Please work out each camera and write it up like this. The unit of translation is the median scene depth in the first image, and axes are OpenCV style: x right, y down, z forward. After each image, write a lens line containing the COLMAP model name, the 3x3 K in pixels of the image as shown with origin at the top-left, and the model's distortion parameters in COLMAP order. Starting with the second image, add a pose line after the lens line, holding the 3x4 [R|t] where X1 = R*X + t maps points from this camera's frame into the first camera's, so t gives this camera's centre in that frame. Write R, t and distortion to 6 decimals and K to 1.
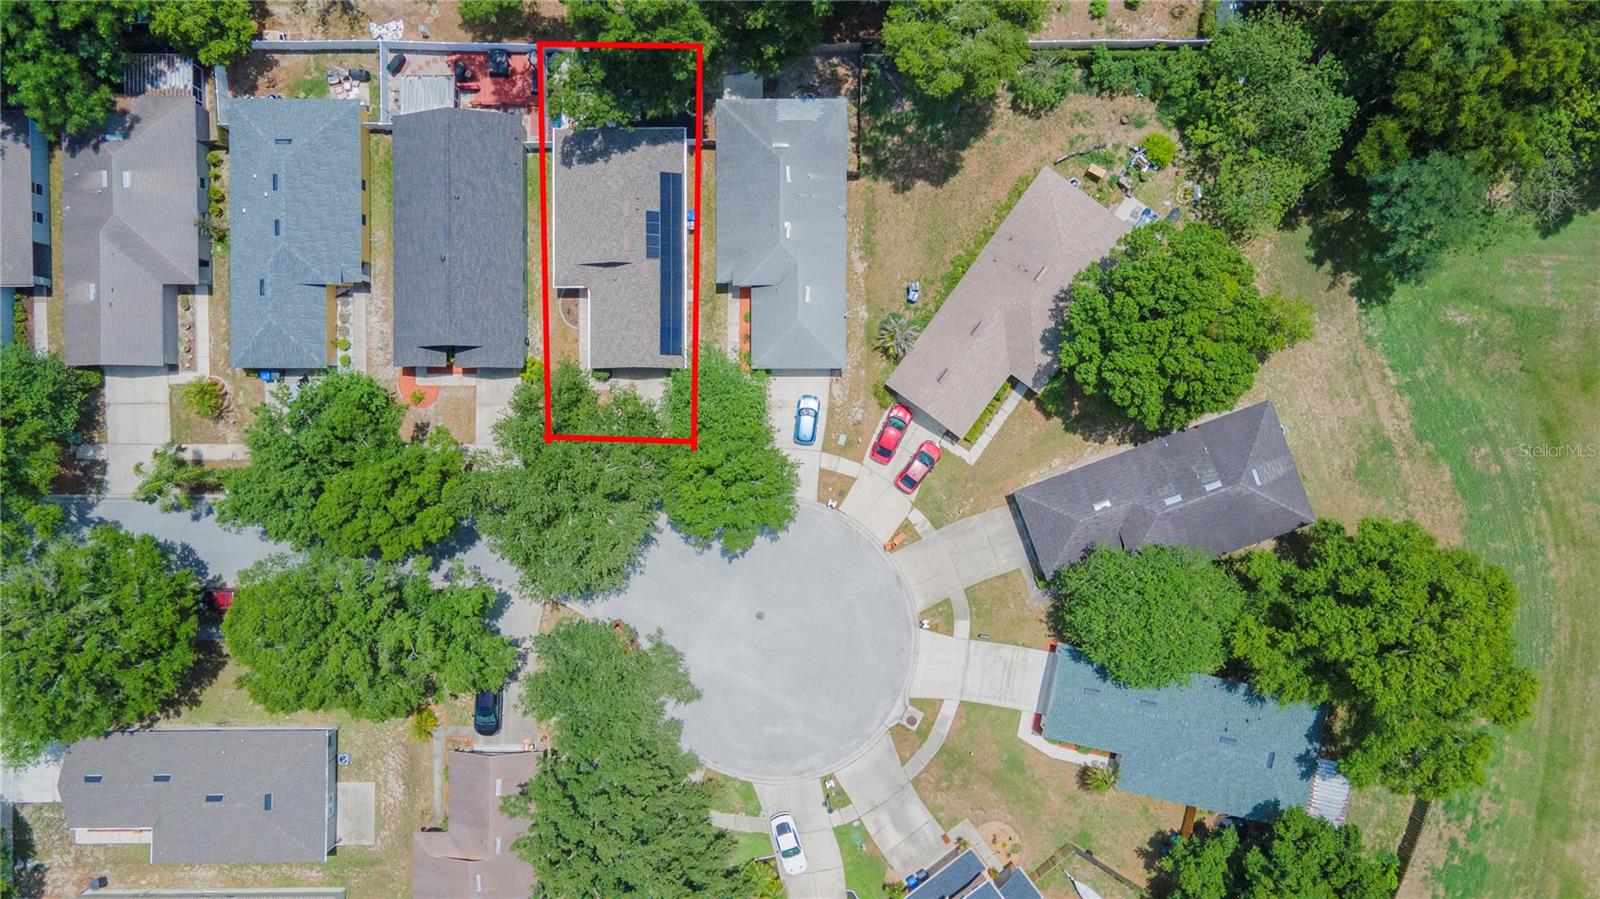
lens RADIAL K [[1162.5, 0, 800.0], [0, 1162.5, 449.5], [0, 0, 1]] dist [0.026782, 0.034227]
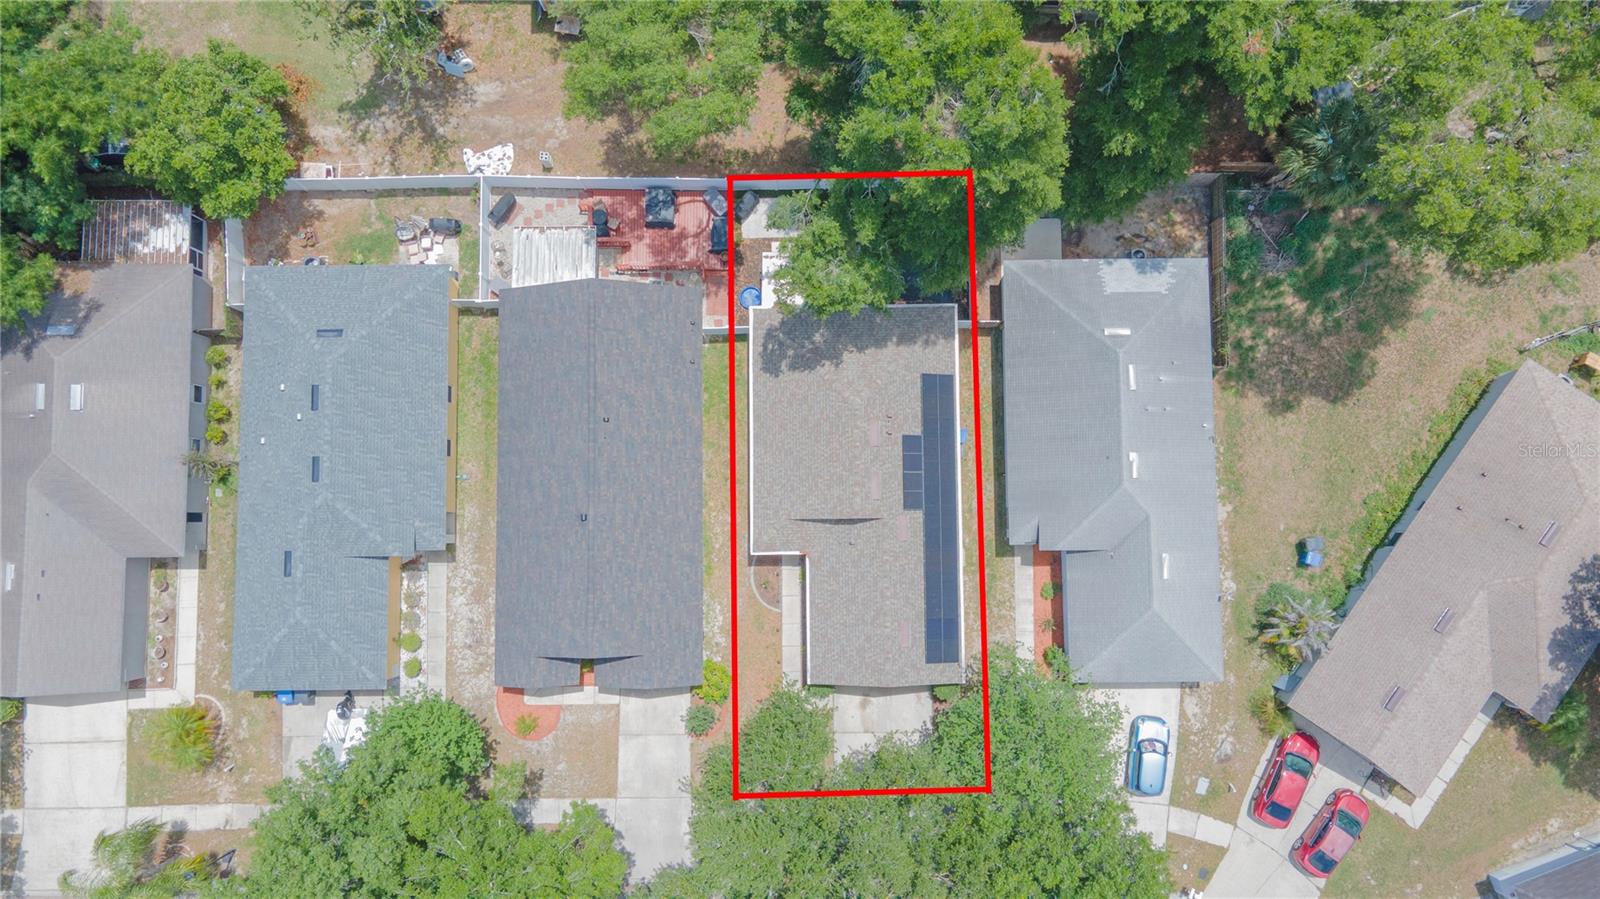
lens RADIAL K [[1162.5, 0, 800.0], [0, 1162.5, 449.5], [0, 0, 1]] dist [0.026782, 0.034227]
pose [[0.999778, -0.008735, 0.019173, -0.193056], [0.010313, 0.996426, -0.083838, -0.139968], [-0.018372, 0.084017, 0.996295, 0.360610]]
